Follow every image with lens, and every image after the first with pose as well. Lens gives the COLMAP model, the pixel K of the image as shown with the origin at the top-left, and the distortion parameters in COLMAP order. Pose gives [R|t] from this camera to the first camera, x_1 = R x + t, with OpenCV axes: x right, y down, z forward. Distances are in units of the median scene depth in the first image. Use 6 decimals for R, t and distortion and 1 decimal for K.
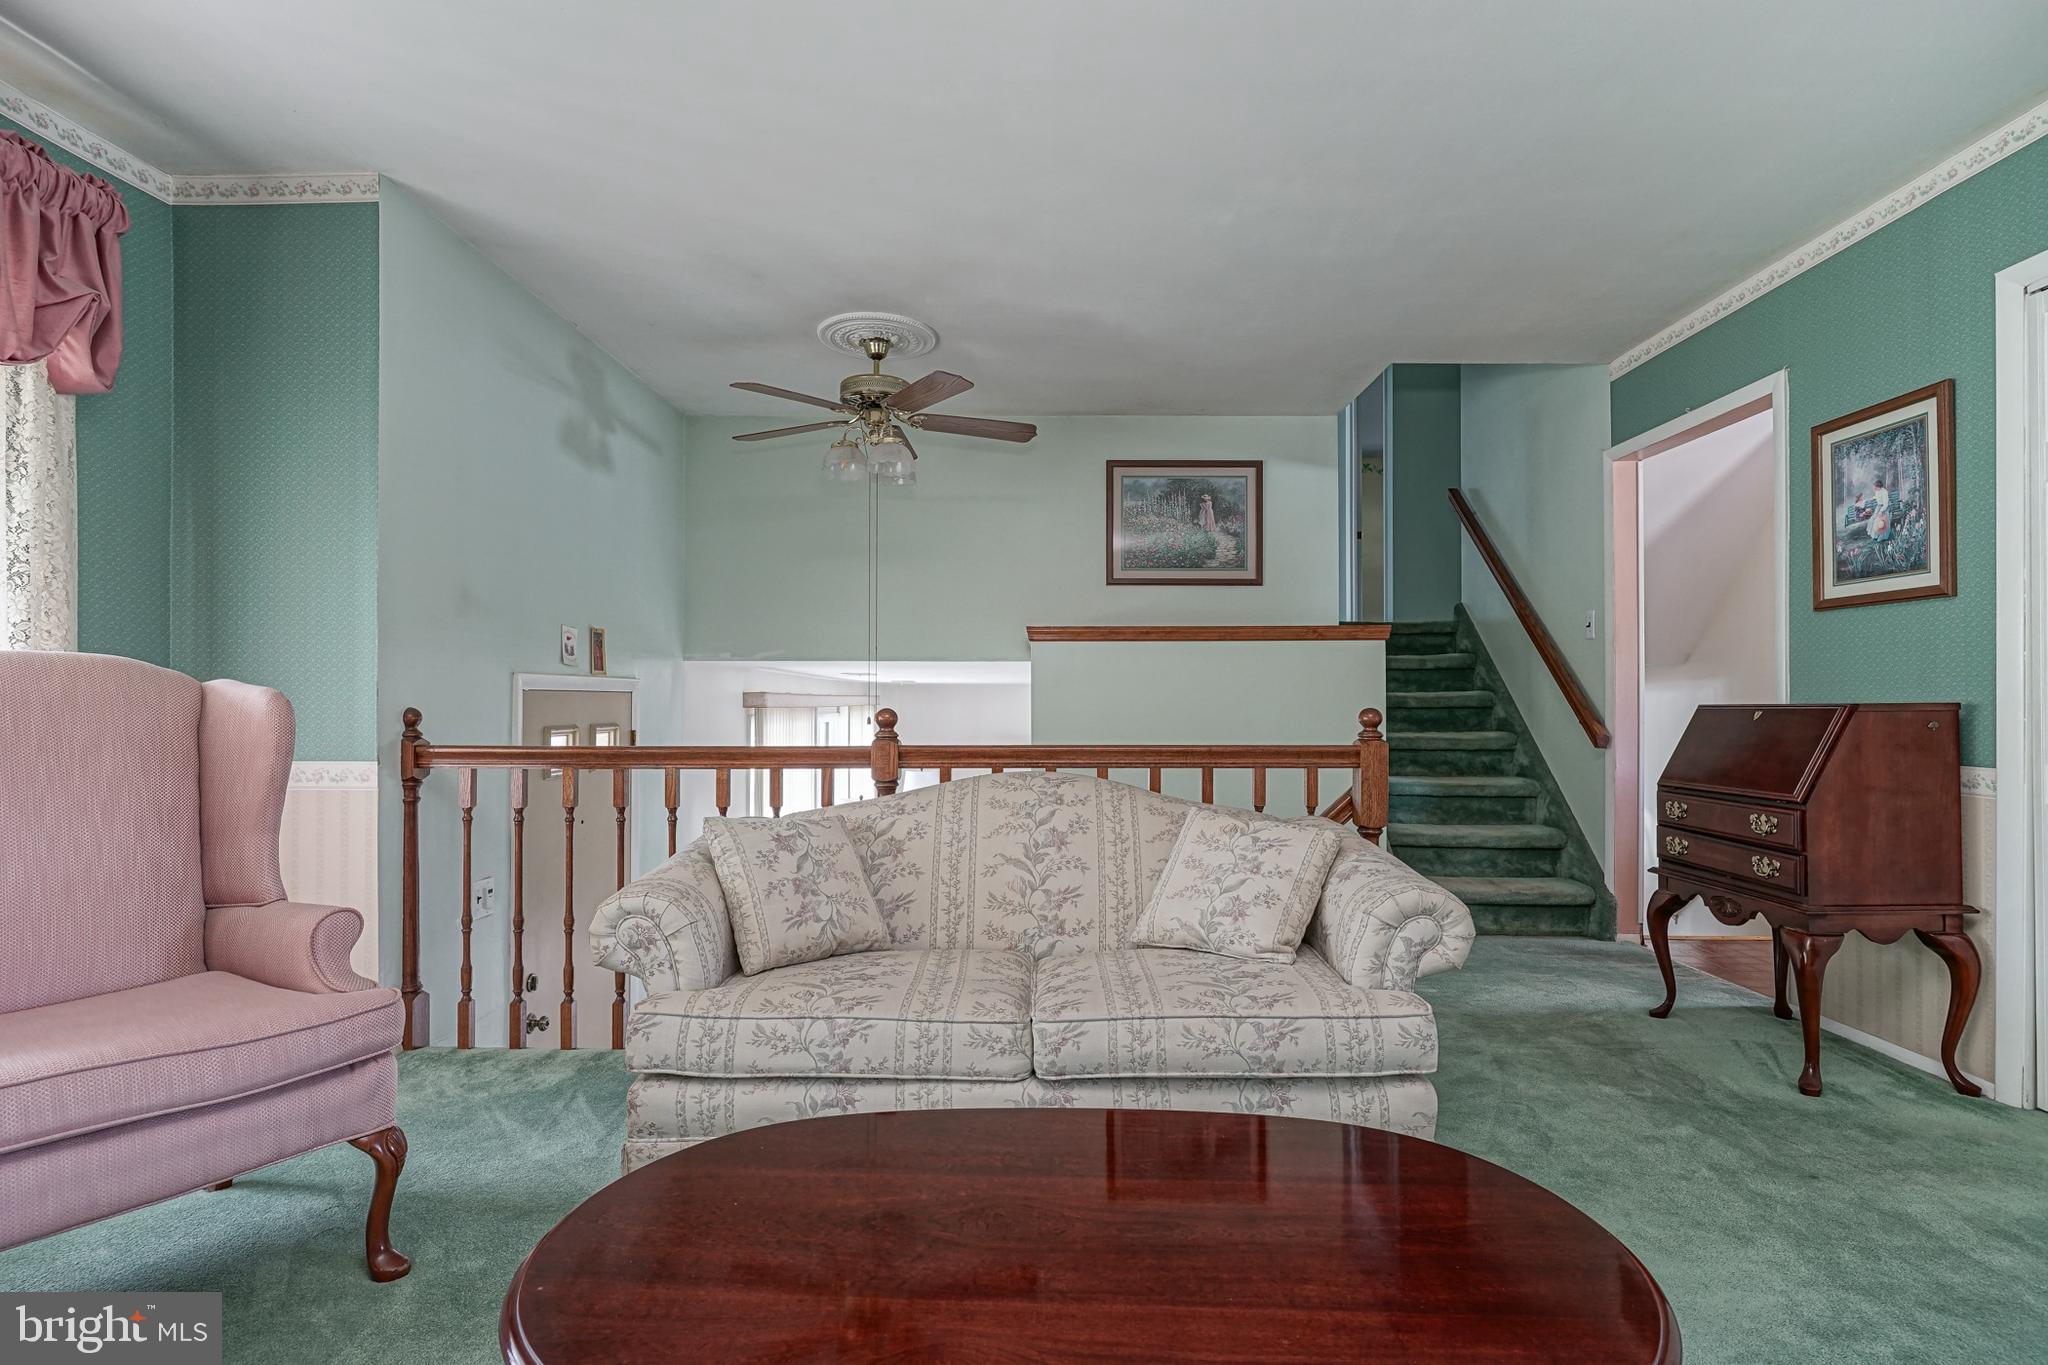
lens RADIAL K [[977.7, 0, 1024.0], [0, 977.7, 682.5], [0, 0, 1]] dist [-0.004795, 0.001043]
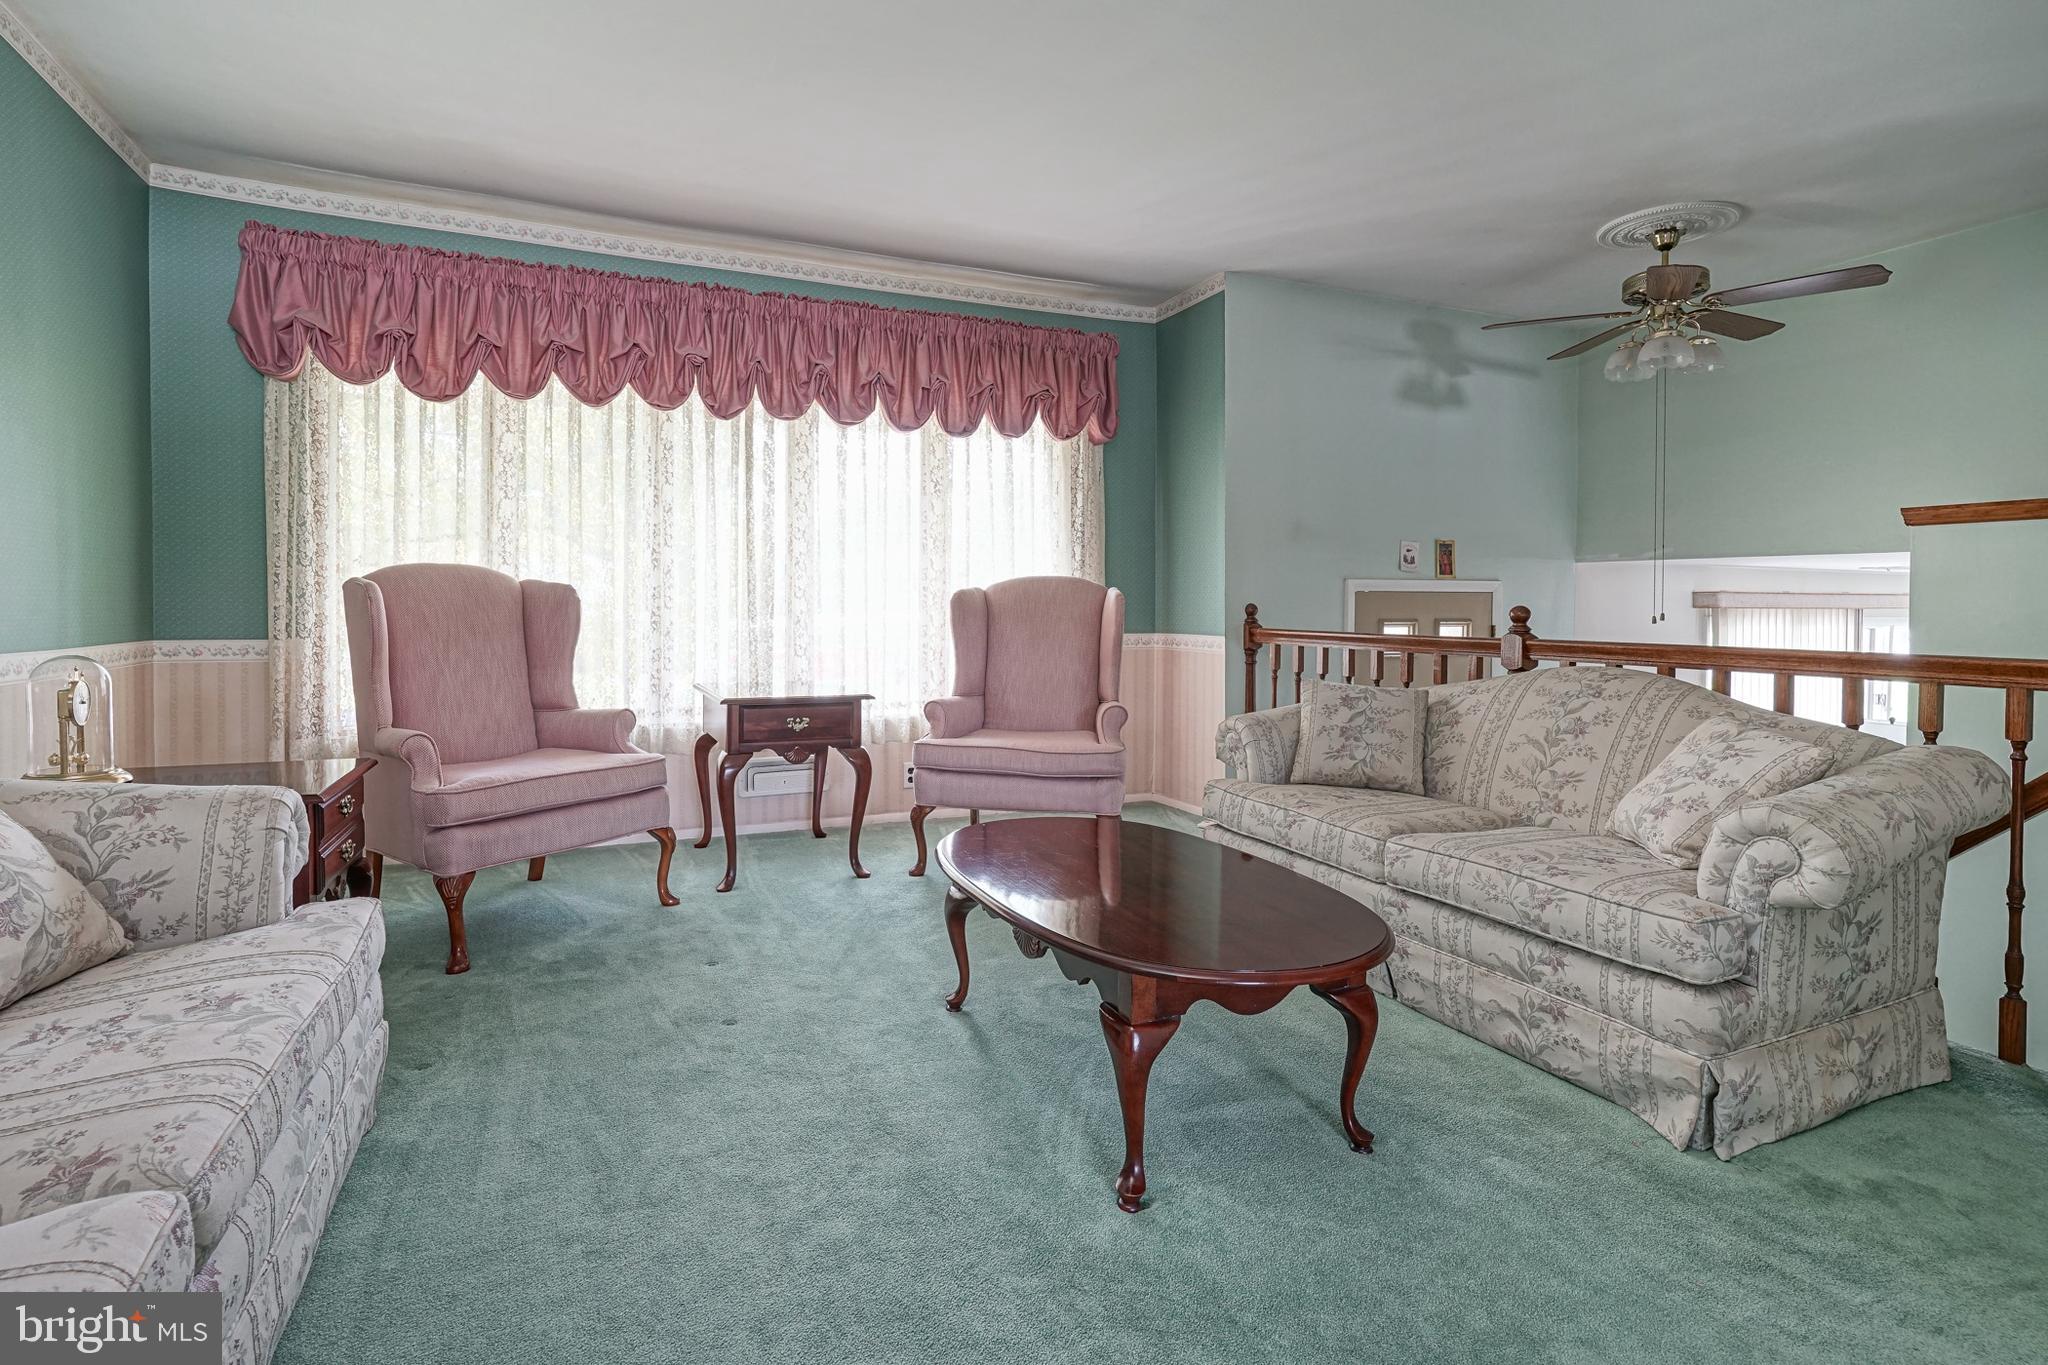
lens RADIAL K [[967.4, 0, 1029.2], [0, 967.4, 615.1], [0, 0, 1]] dist [-0.016778, -0.000161]
pose [[0.437313, 0.014549, -0.899192, 0.637310], [0.016897, 0.999560, 0.024391, 0.000213], [0.899151, -0.025860, 0.436874, -0.000284]]
